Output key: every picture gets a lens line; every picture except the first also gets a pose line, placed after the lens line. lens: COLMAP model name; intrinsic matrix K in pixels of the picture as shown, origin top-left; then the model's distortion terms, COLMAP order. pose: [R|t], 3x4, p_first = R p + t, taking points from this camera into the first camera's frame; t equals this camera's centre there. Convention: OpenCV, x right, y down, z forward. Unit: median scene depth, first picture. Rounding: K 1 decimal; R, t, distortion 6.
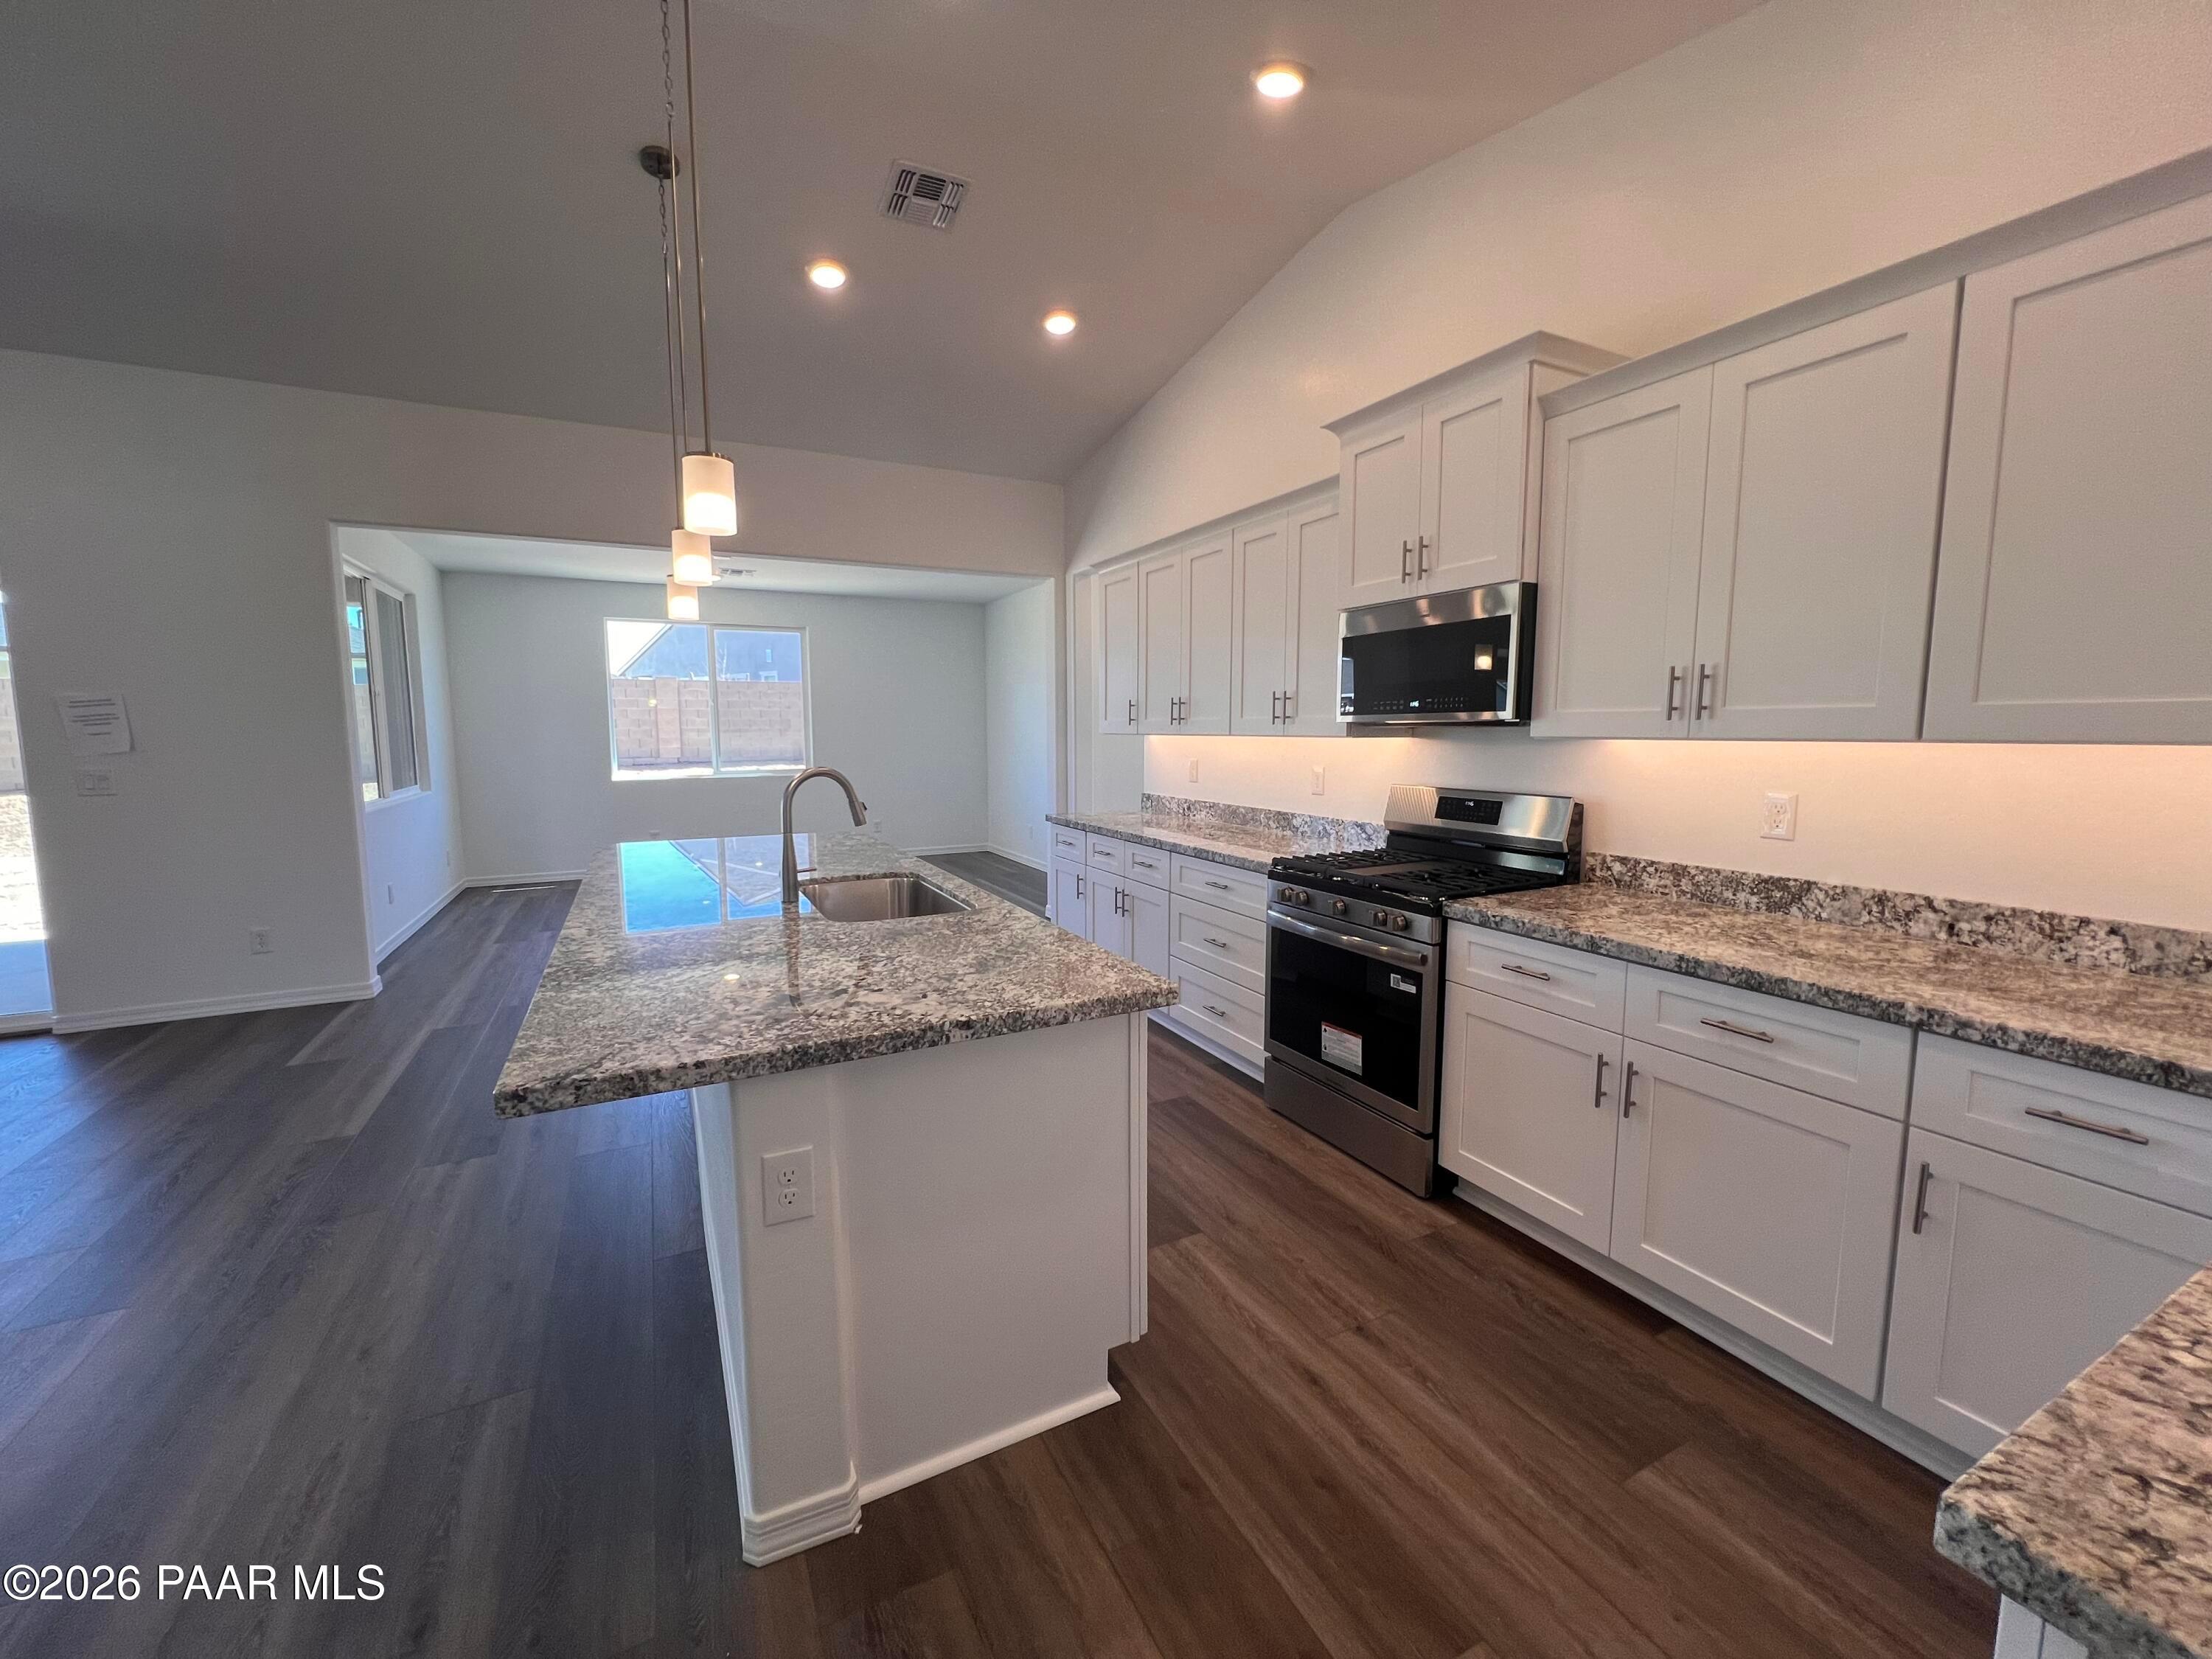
lens RADIAL K [[890.4, 0, 1095.5], [0, 890.4, 818.1], [0, 0, 1]] dist [-0.006004, 0.002049]
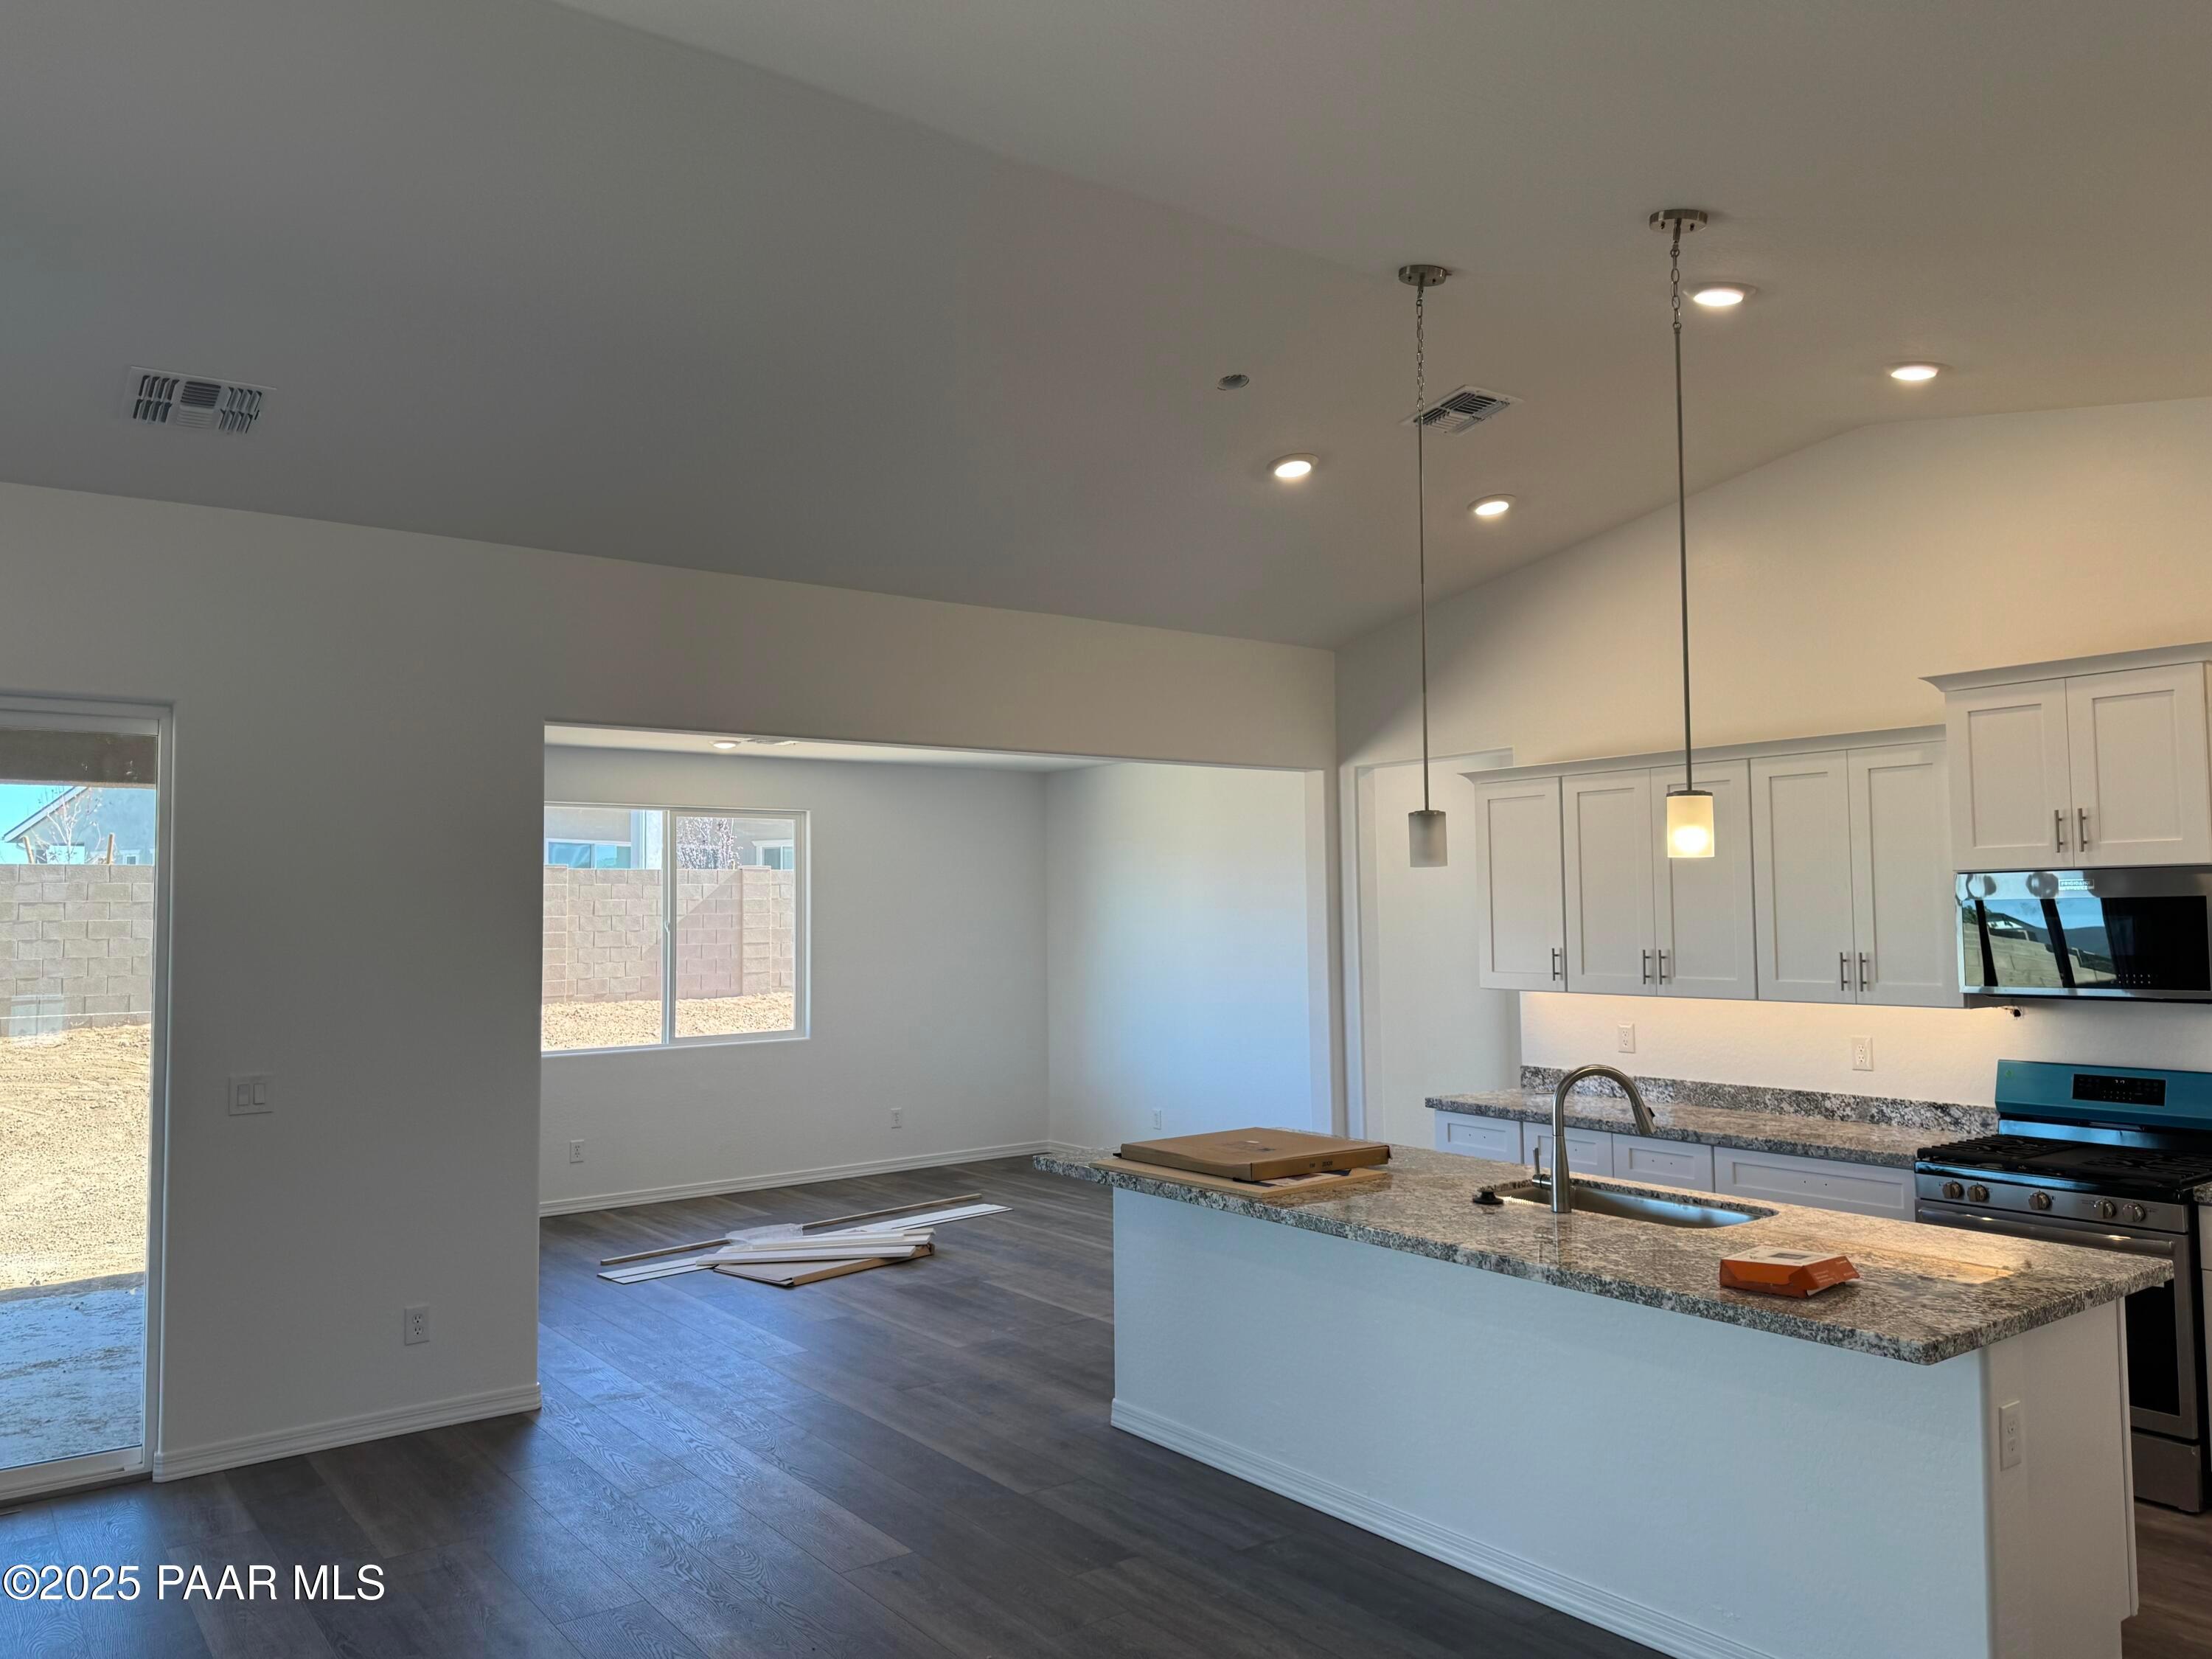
lens RADIAL K [[1598.5, 0, 1097.8], [0, 1598.5, 813.8], [0, 0, 1]] dist [0.019286, -0.024213]
pose [[0.987450, -0.000453, 0.157934, -0.940148], [0.027004, 0.985754, -0.166009, -0.044415], [-0.155609, 0.168190, 0.973395, -0.529270]]
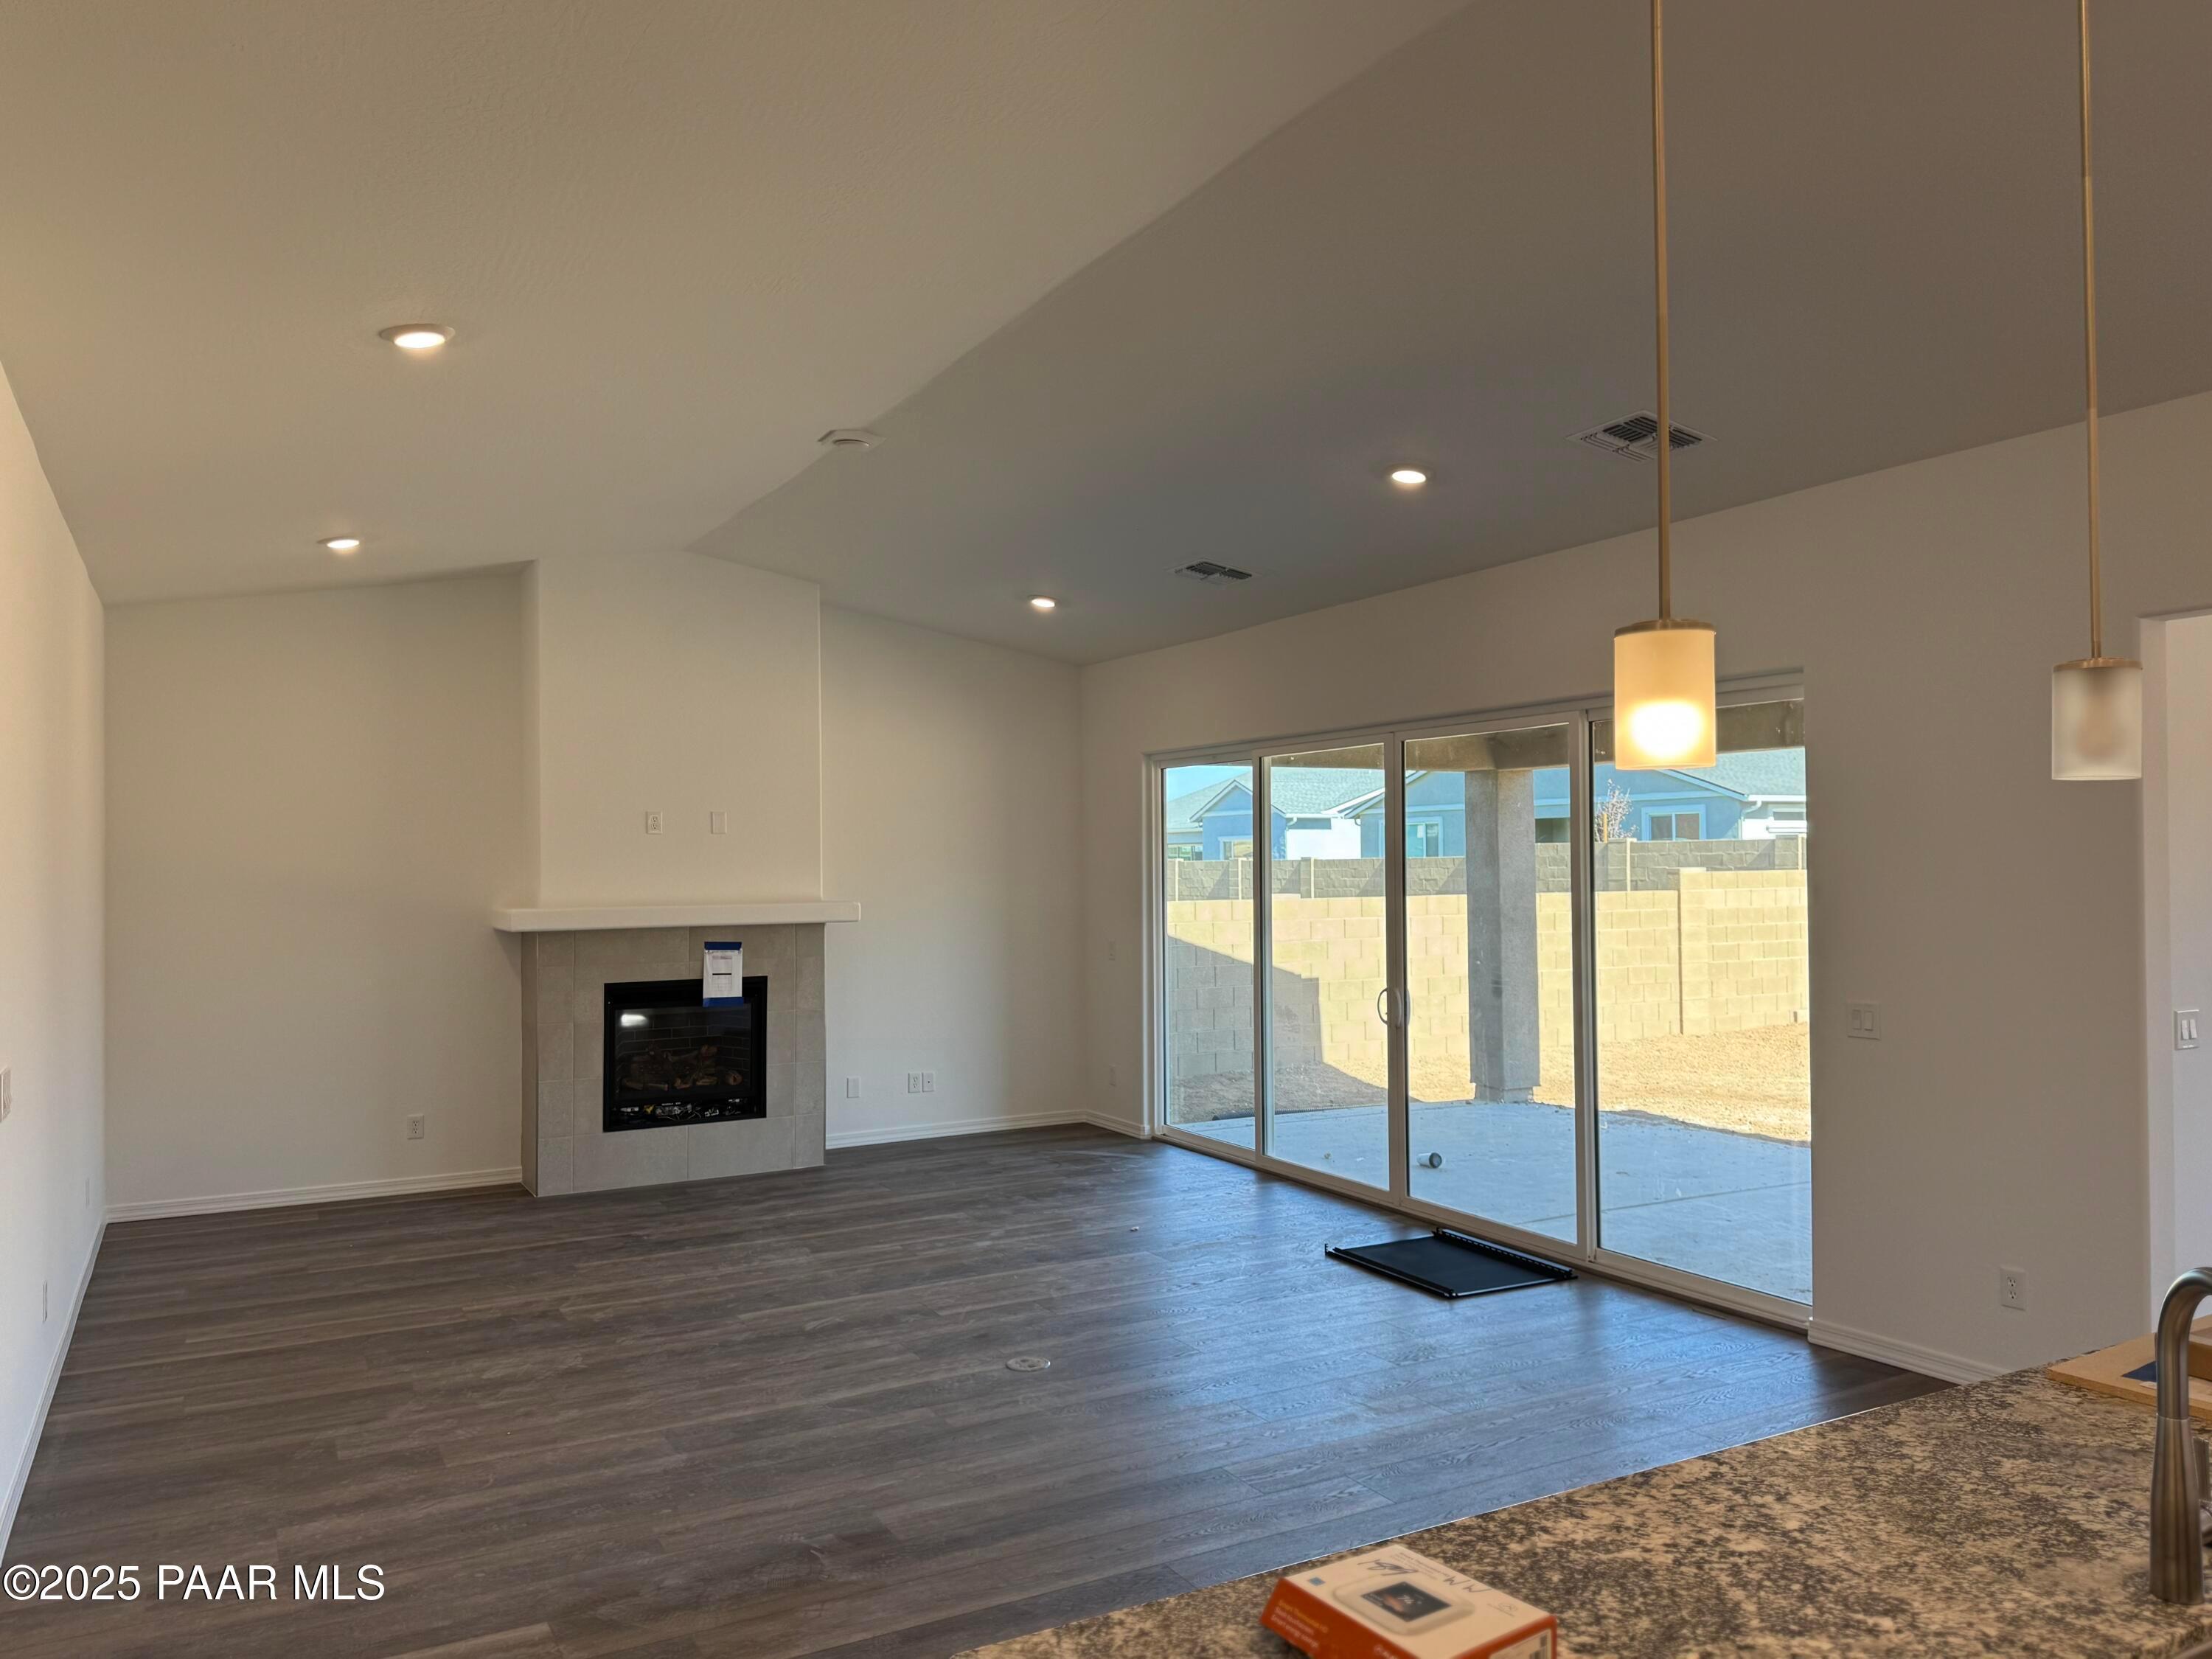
lens RADIAL K [[1598.5, 0, 1126.9], [0, 1598.5, 825.7], [0, 0, 1]] dist [0.019286, -0.024213]
pose [[0.044685, -0.019601, -0.998809, 0.290711], [-0.100050, 0.994693, -0.023996, -0.154449], [0.993978, 0.101003, 0.042486, 0.421551]]
